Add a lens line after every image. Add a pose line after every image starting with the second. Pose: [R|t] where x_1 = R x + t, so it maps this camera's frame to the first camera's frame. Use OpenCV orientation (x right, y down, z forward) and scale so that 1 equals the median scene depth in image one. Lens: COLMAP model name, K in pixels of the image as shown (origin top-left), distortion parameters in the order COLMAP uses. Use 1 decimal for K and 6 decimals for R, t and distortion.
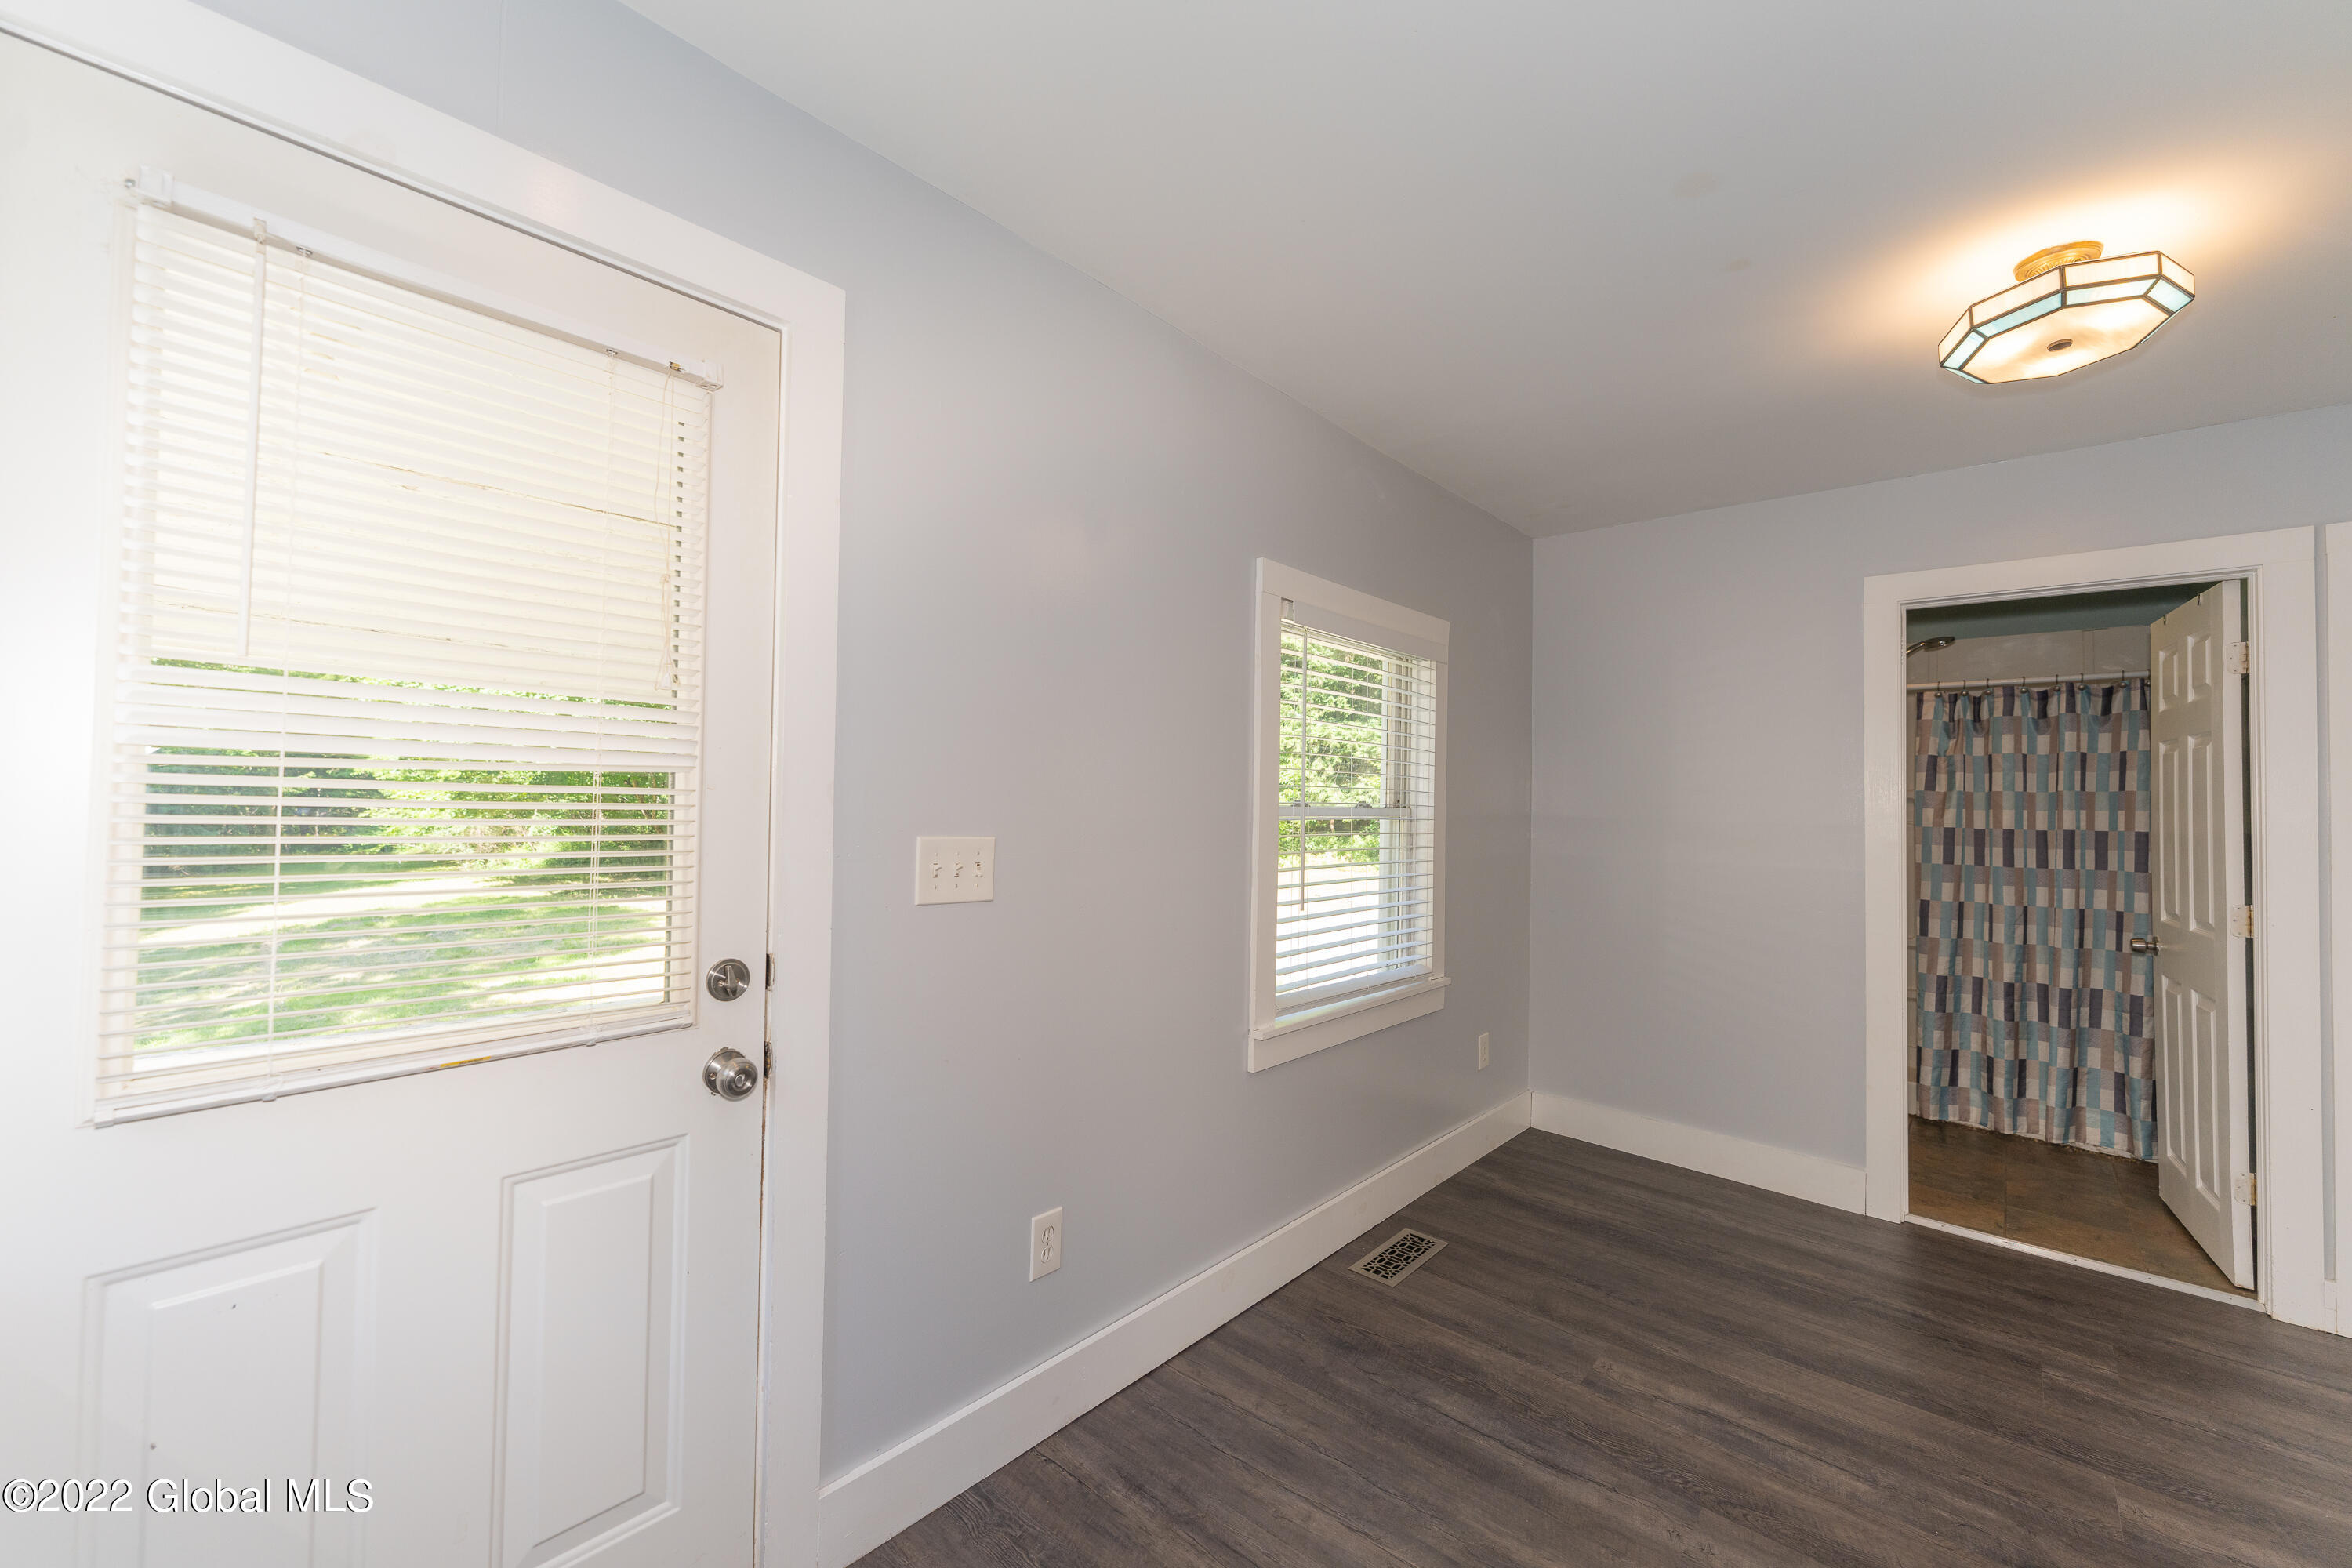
lens RADIAL K [[952.9, 0, 1166.3], [0, 952.9, 778.7], [0, 0, 1]] dist [-0.001056, 0.000234]
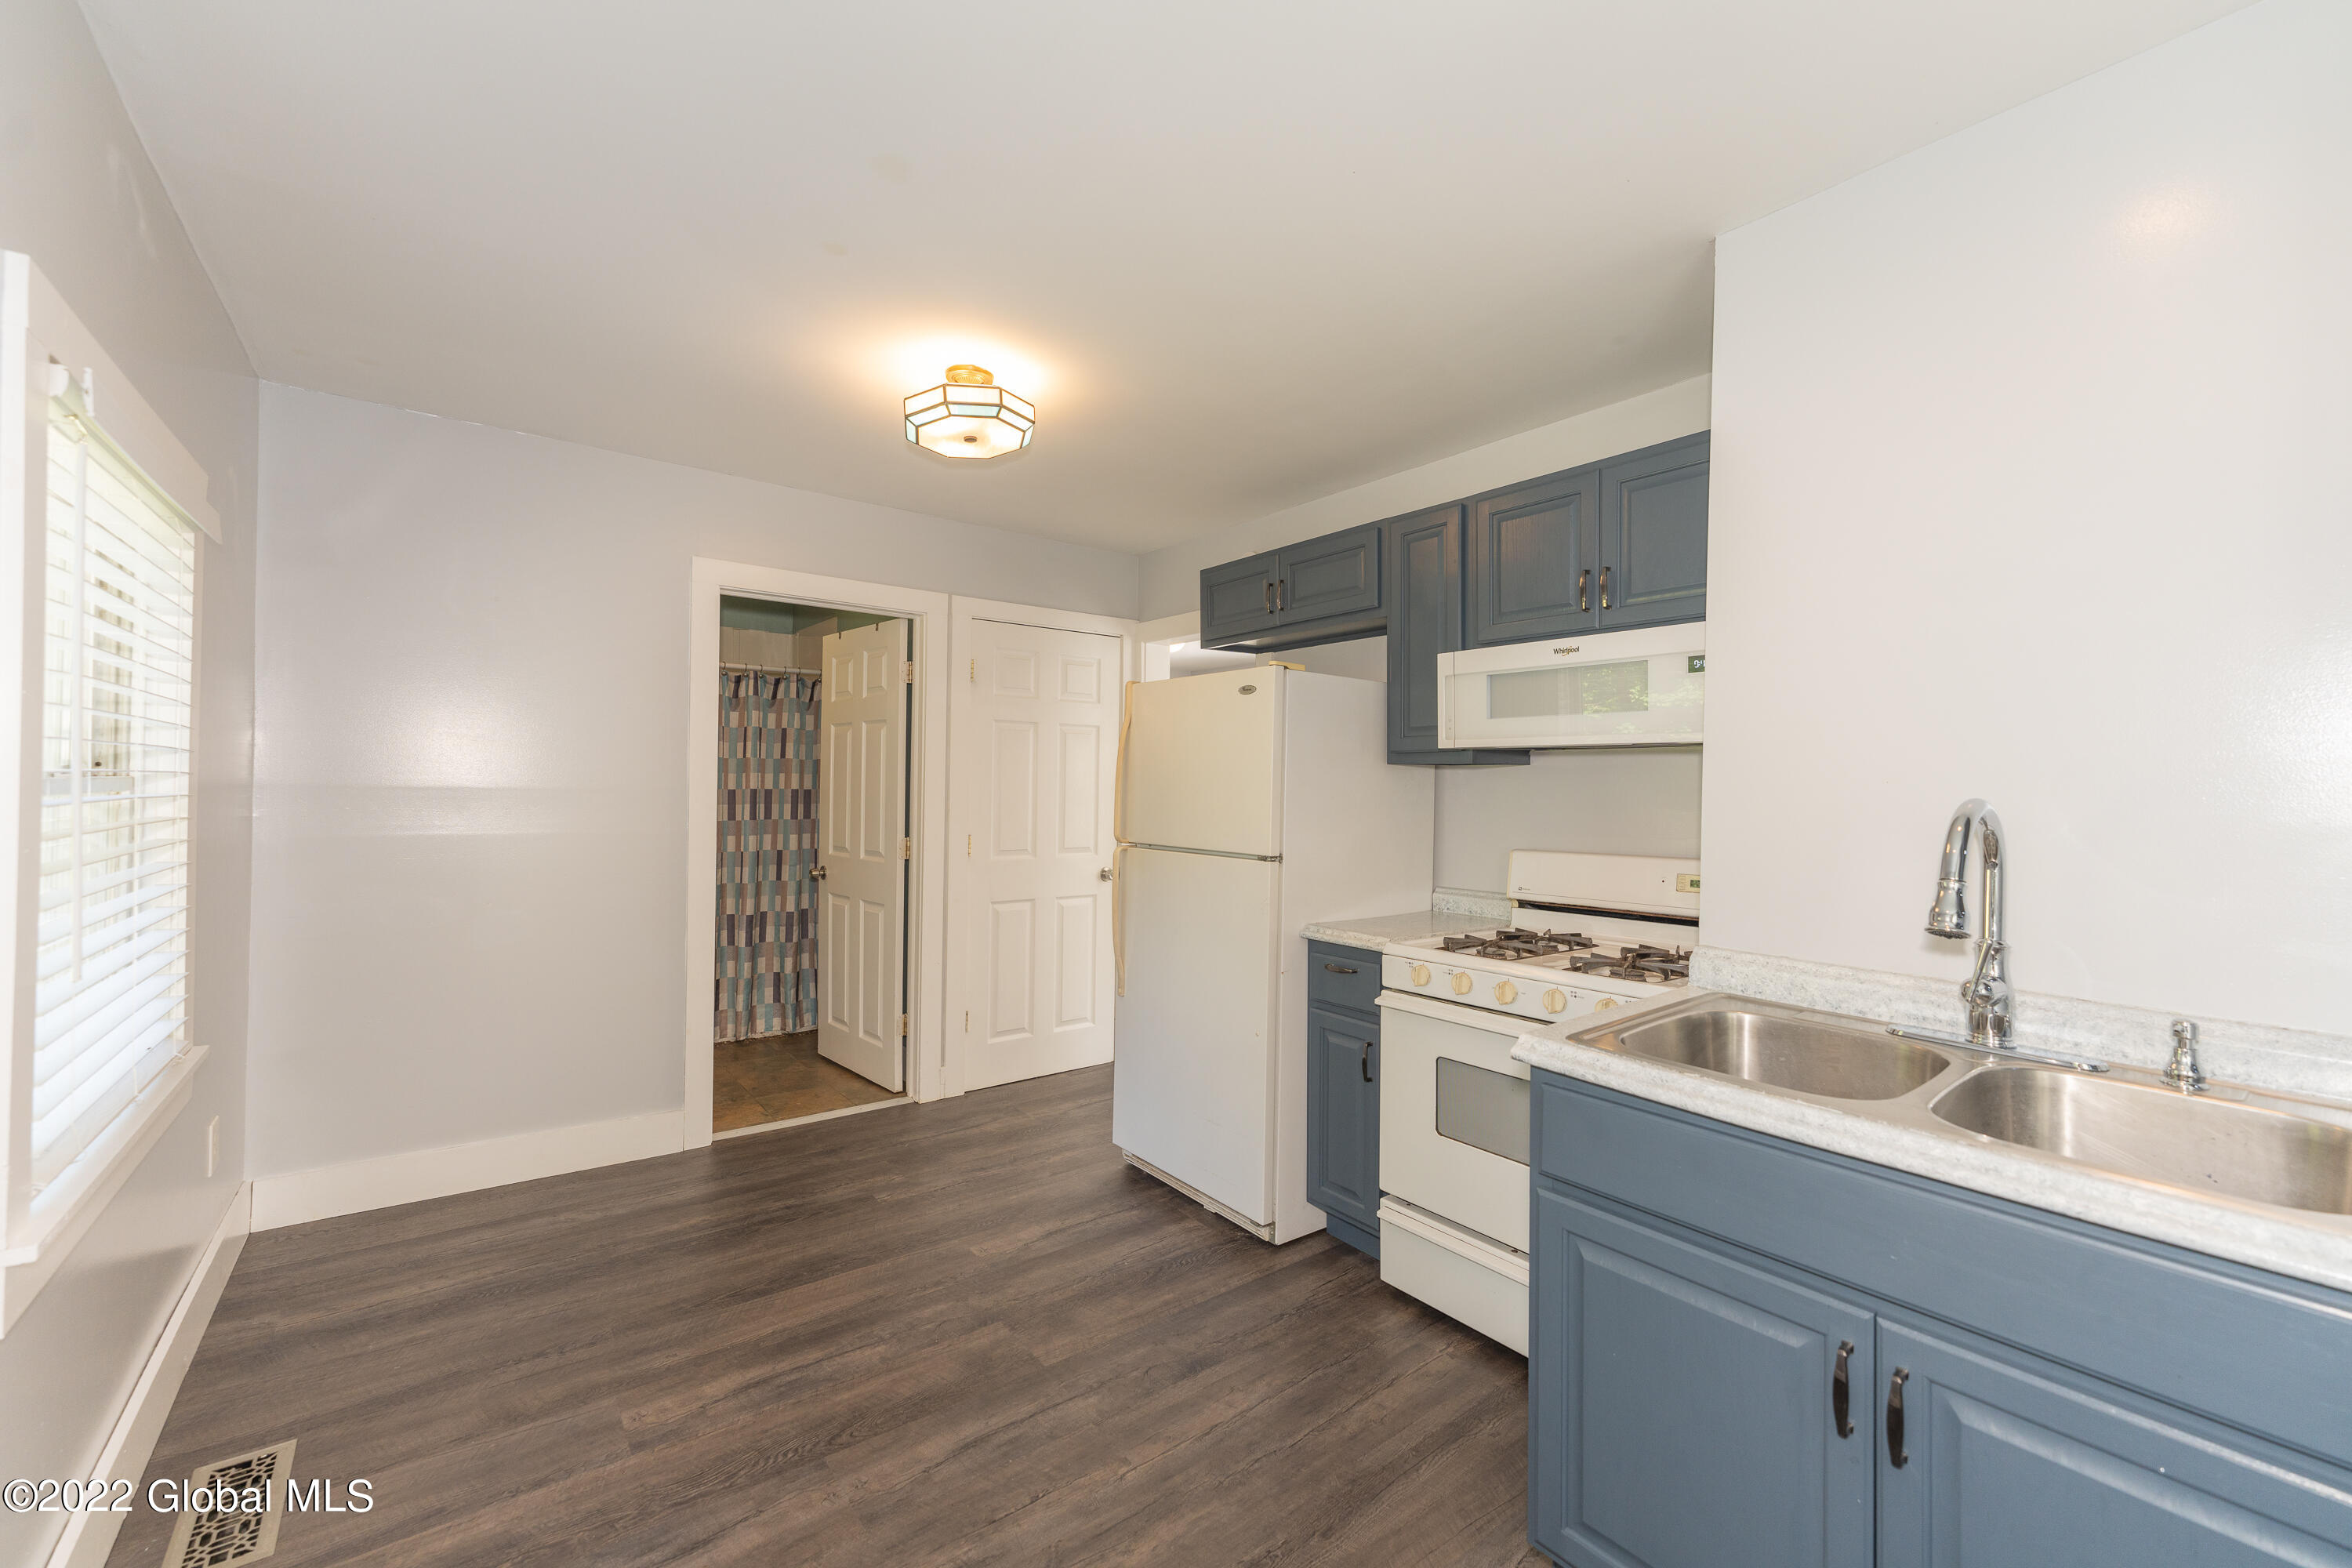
lens RADIAL K [[952.9, 0, 1166.3], [0, 952.9, 778.7], [0, 0, 1]] dist [-0.001056, 0.000234]
pose [[0.164987, -0.011326, 0.986231, -0.249685], [-0.034872, 0.999242, 0.017309, -0.000246], [-0.985679, -0.037248, 0.164467, 0.319796]]
